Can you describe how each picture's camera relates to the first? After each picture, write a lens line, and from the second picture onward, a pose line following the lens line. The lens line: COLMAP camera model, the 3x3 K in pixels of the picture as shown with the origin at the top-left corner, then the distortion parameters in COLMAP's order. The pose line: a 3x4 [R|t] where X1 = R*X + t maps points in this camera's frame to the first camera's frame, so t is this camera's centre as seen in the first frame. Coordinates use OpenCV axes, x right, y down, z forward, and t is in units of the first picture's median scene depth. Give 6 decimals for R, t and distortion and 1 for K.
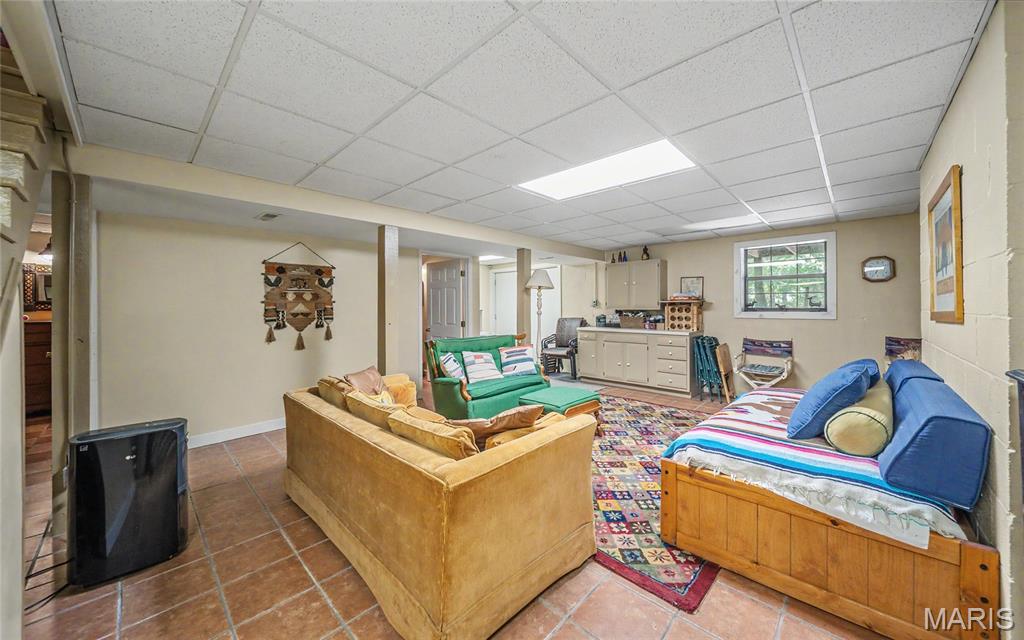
lens RADIAL K [[364.5, 0, 512.7], [0, 364.5, 307.3], [0, 0, 1]] dist [-0.000488, -0.000037]
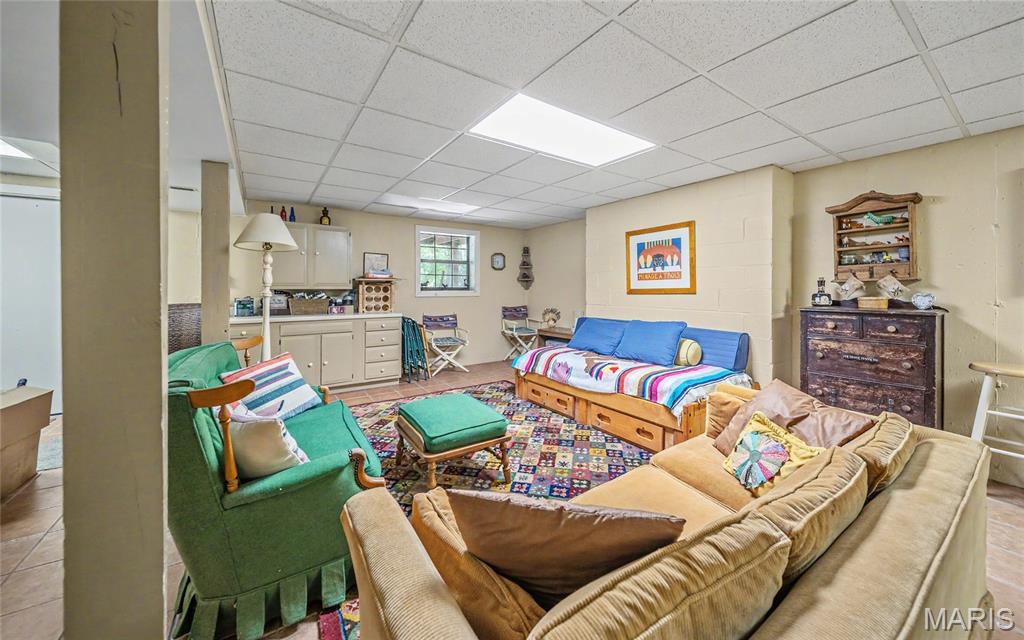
lens RADIAL K [[369.7, 0, 513.2], [0, 369.7, 290.0], [0, 0, 1]] dist [-0.000112, -0.000023]
pose [[0.208805, -0.002439, 0.977954, -0.384806], [-0.001958, 0.999994, 0.002912, 0.006218], [-0.977955, -0.002522, 0.208799, 0.534406]]
